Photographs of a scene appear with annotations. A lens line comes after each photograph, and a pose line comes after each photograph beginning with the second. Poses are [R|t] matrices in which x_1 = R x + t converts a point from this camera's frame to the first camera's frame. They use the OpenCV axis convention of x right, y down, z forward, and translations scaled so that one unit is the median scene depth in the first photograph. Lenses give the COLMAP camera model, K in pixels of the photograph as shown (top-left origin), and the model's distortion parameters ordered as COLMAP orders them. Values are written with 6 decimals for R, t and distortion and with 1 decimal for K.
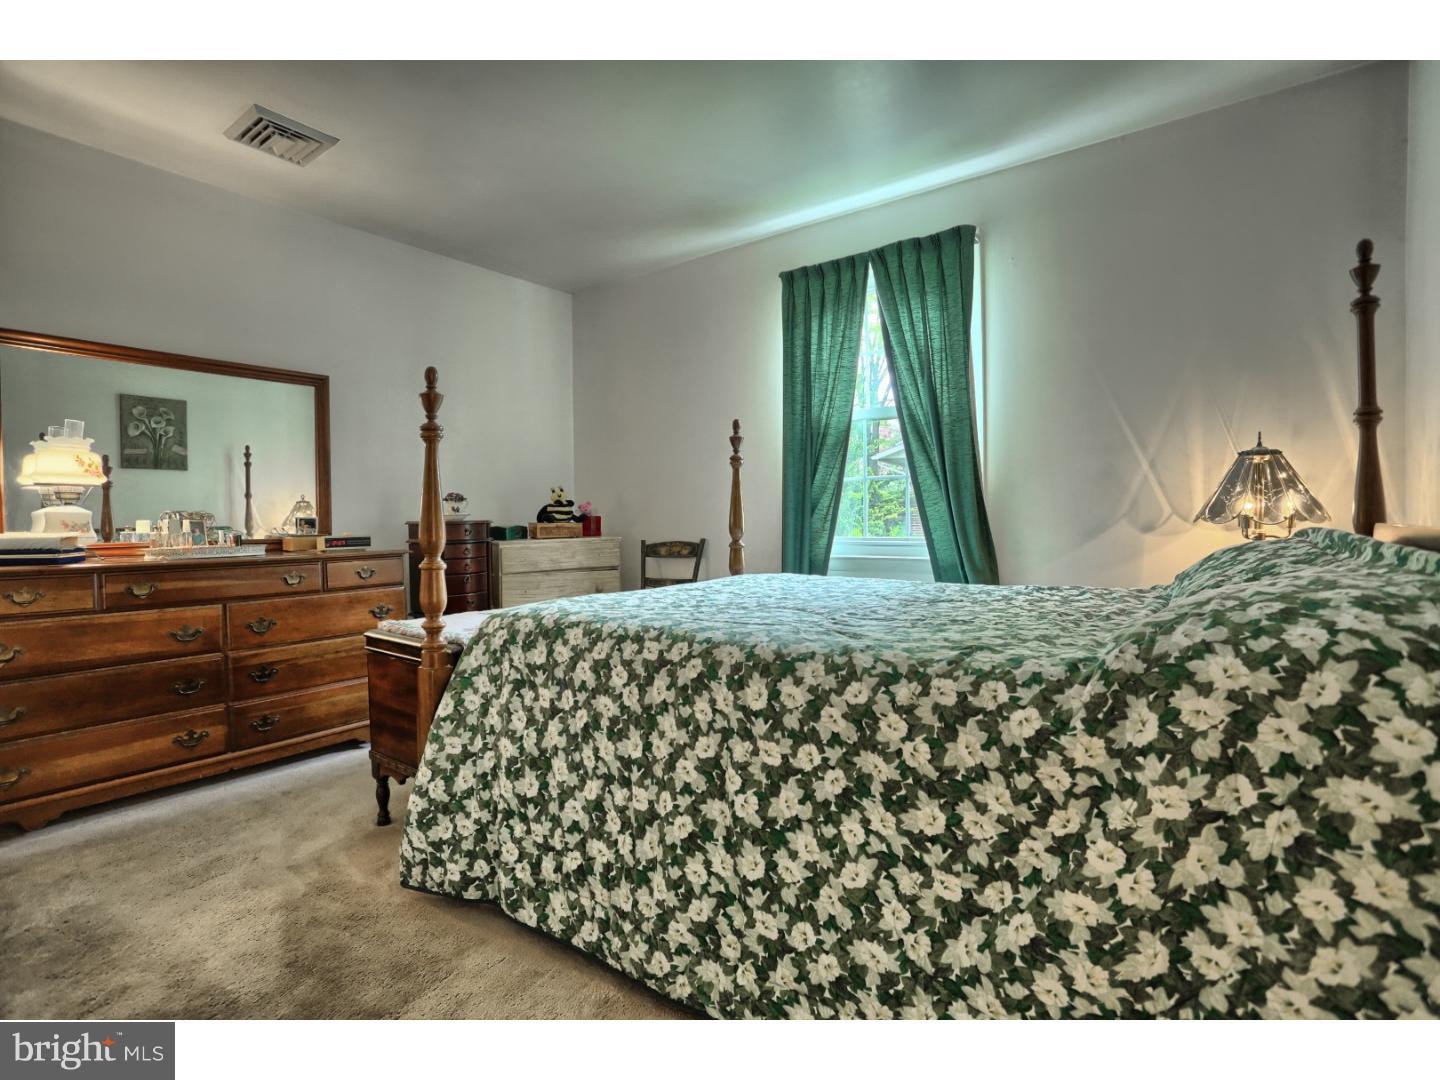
lens RADIAL K [[688.7, 0, 724.5], [0, 688.7, 538.6], [0, 0, 1]] dist [-0.053377, 0.005340]
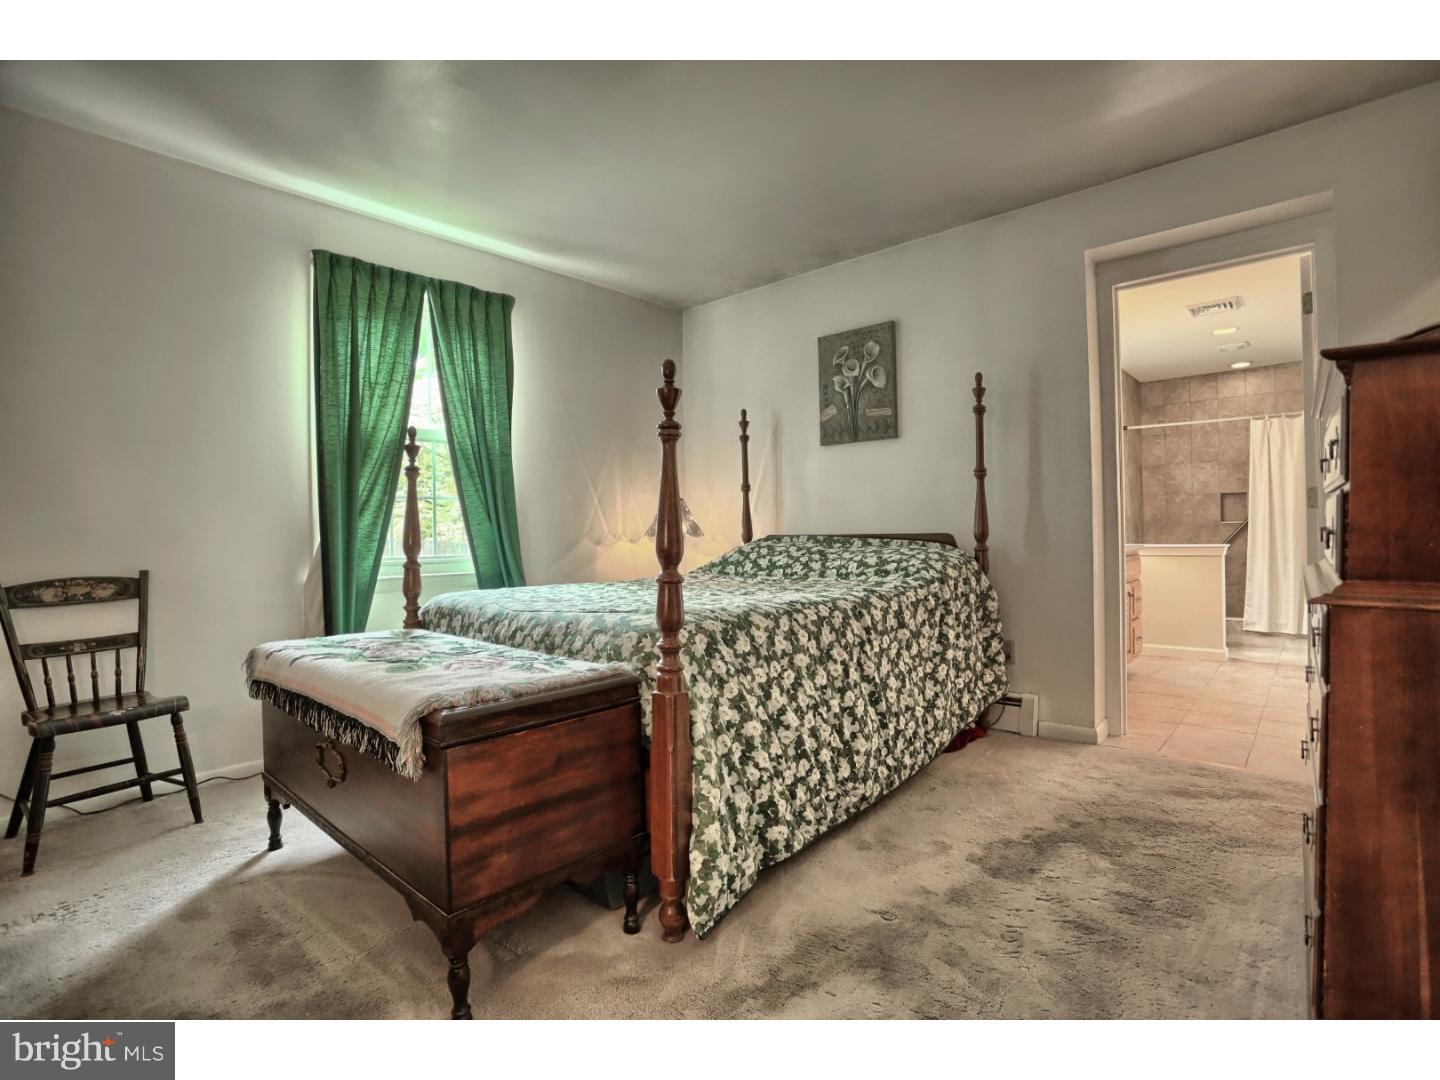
lens RADIAL K [[688.7, 0, 708.3], [0, 688.7, 537.3], [0, 0, 1]] dist [-0.053377, 0.005340]
pose [[0.114415, 0.002709, 0.993429, -0.802434], [0.045766, 0.998920, -0.007995, -0.002532], [-0.992378, 0.046380, 0.114167, 0.511617]]
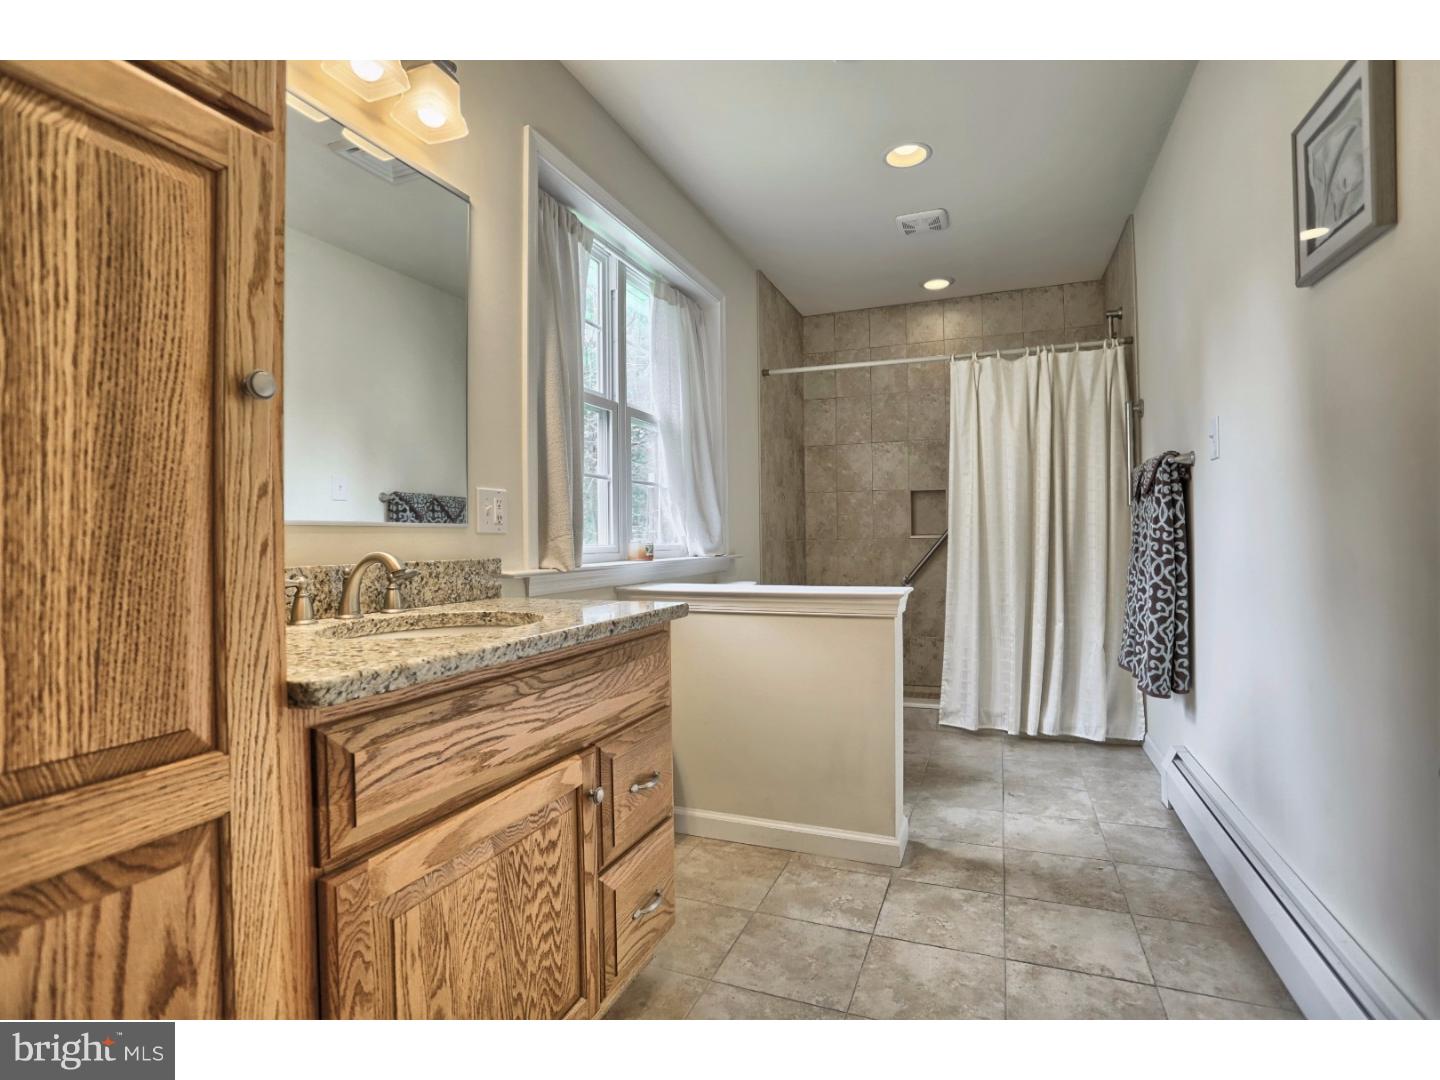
lens RADIAL K [[688.7, 0, 728.1], [0, 688.7, 538.6], [0, 0, 1]] dist [-0.053377, 0.005340]
pose [[-0.250277, 0.008567, 0.968136, -0.414723], [0.044564, 0.999003, 0.002680, -0.004454], [-0.967148, 0.043815, -0.250409, 0.262401]]
